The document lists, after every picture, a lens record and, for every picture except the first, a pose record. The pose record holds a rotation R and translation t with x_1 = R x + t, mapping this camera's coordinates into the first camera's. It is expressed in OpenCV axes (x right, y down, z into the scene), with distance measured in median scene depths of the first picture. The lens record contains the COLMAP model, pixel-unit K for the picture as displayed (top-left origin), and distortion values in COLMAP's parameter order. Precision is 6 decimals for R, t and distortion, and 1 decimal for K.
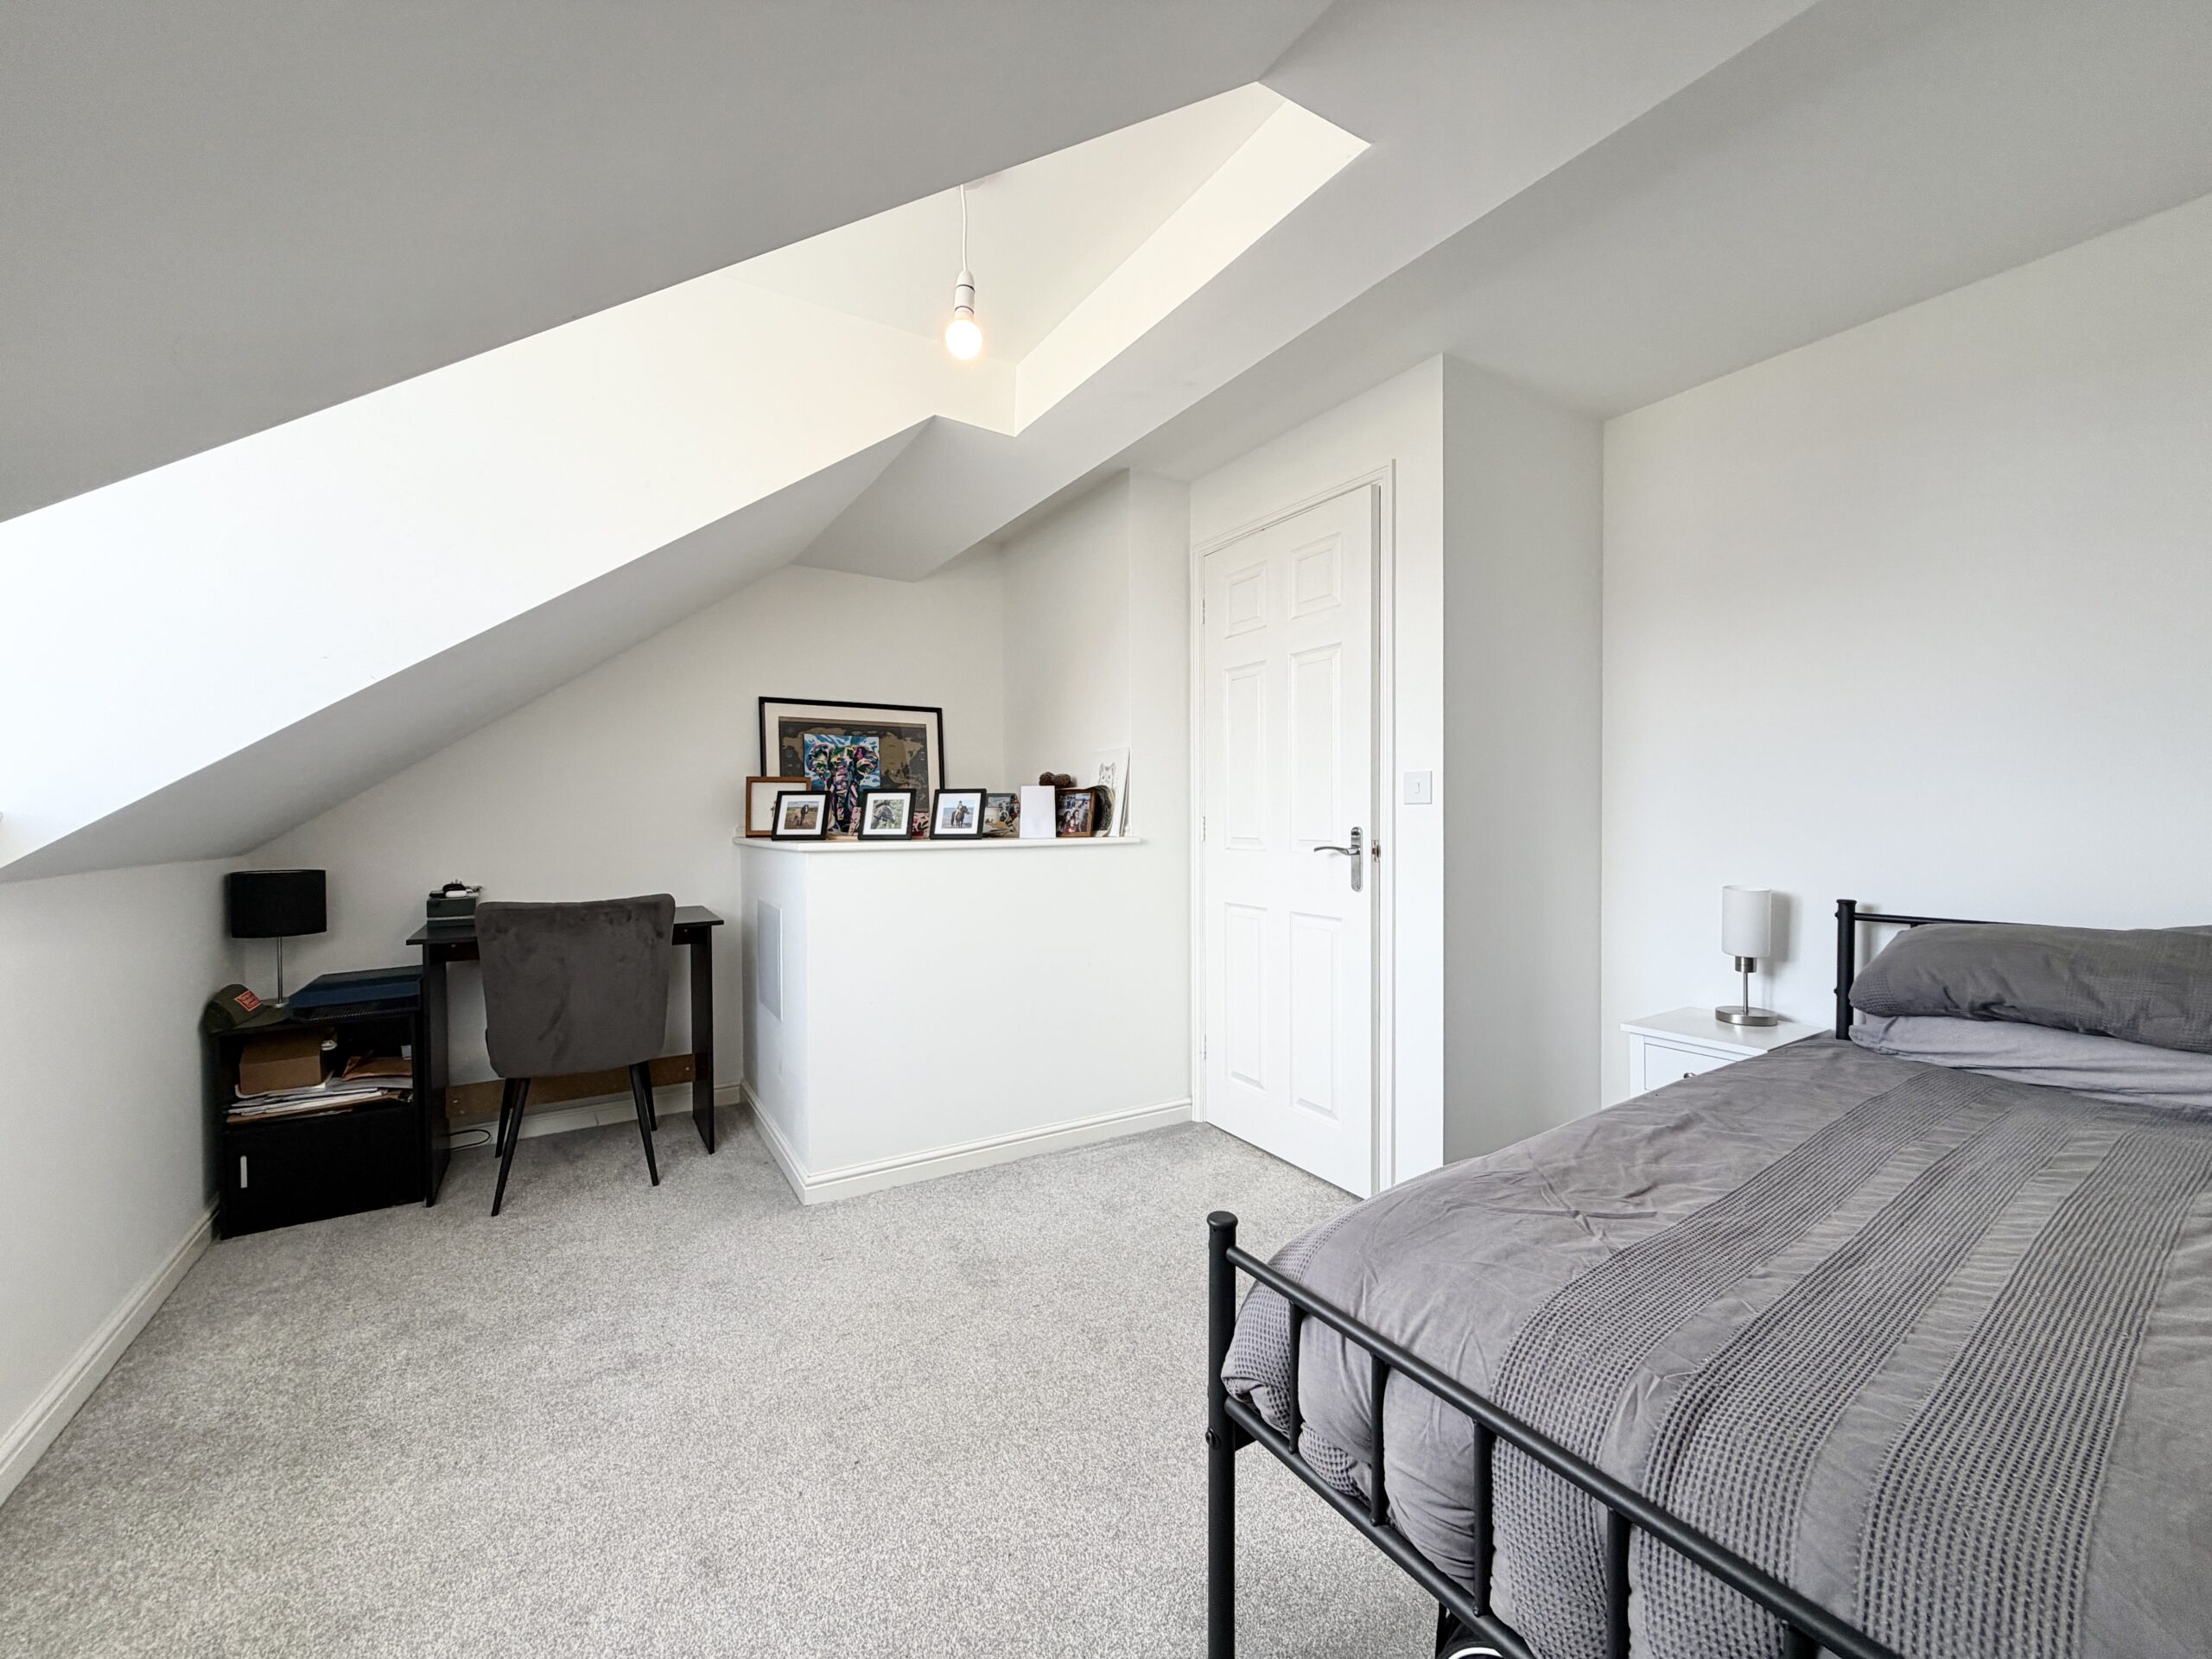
lens RADIAL K [[874.0, 0, 1097.0], [0, 874.0, 829.3], [0, 0, 1]] dist [-0.000644, -0.000092]
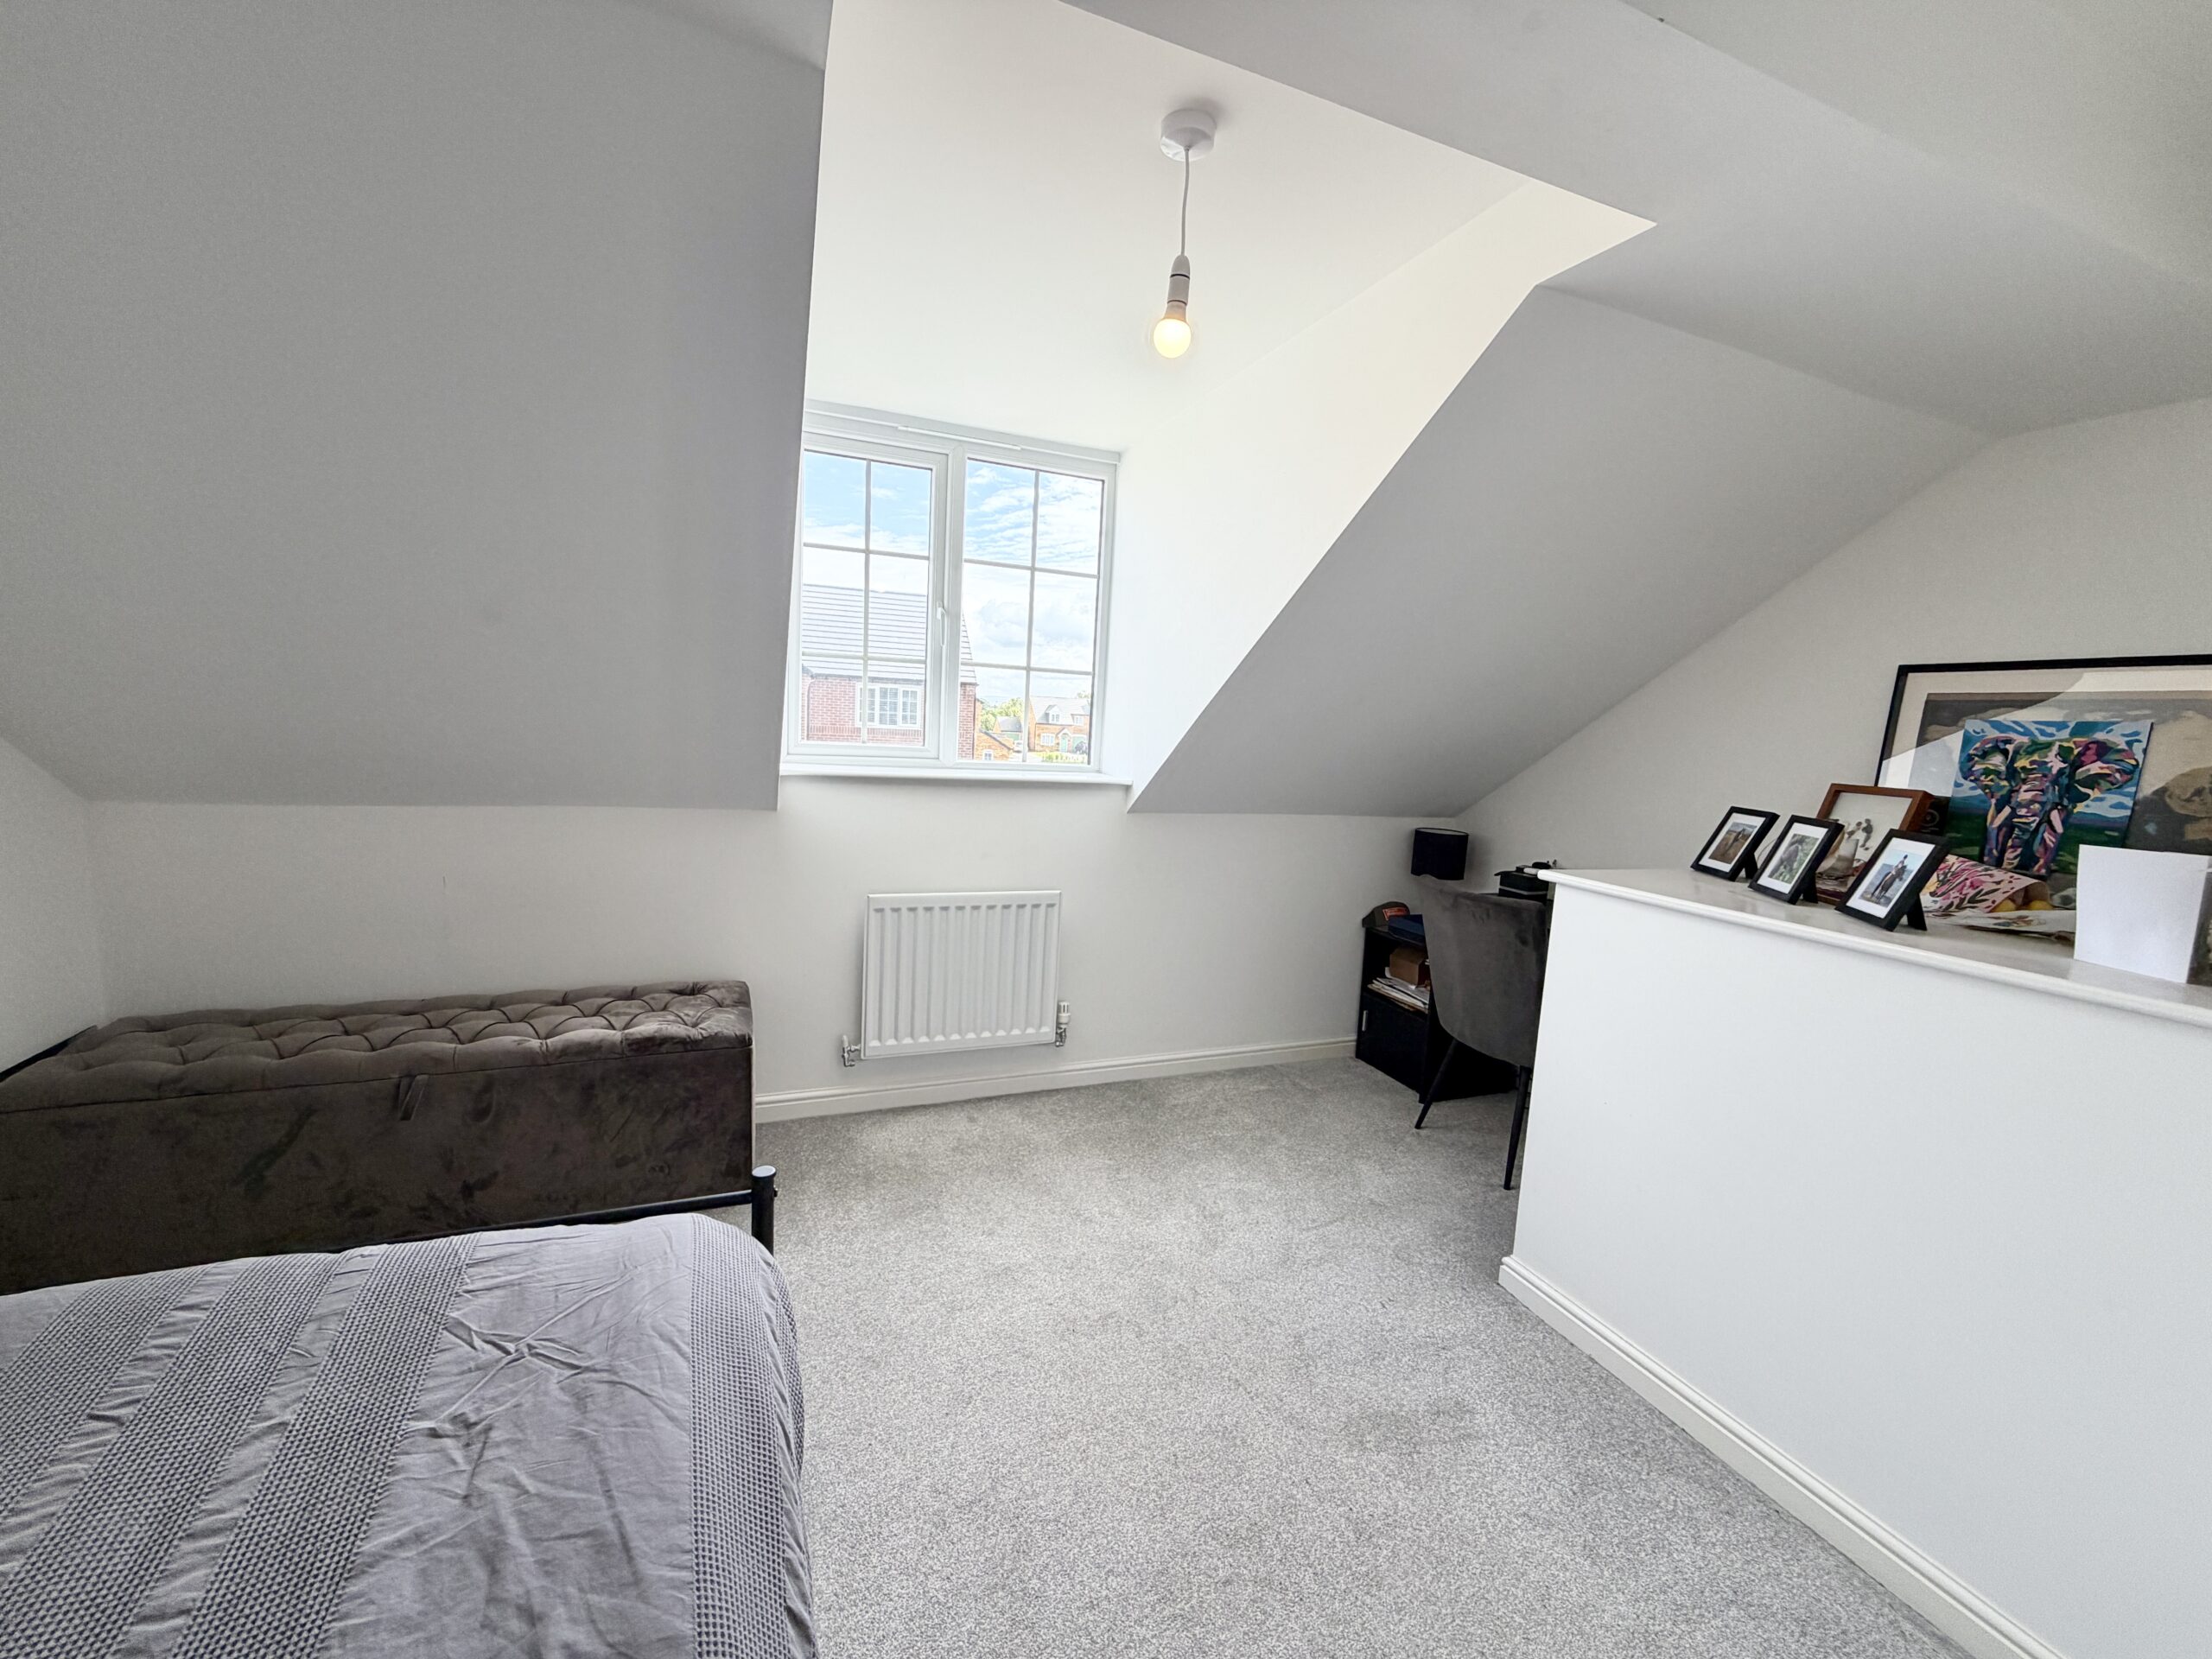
lens RADIAL K [[874.0, 0, 1097.0], [0, 874.0, 829.3], [0, 0, 1]] dist [-0.000644, -0.000092]
pose [[-0.176952, 0.112472, -0.977772, 0.381527], [-0.069678, 0.989525, 0.126434, -0.068420], [0.981750, 0.090502, -0.167262, 0.513378]]
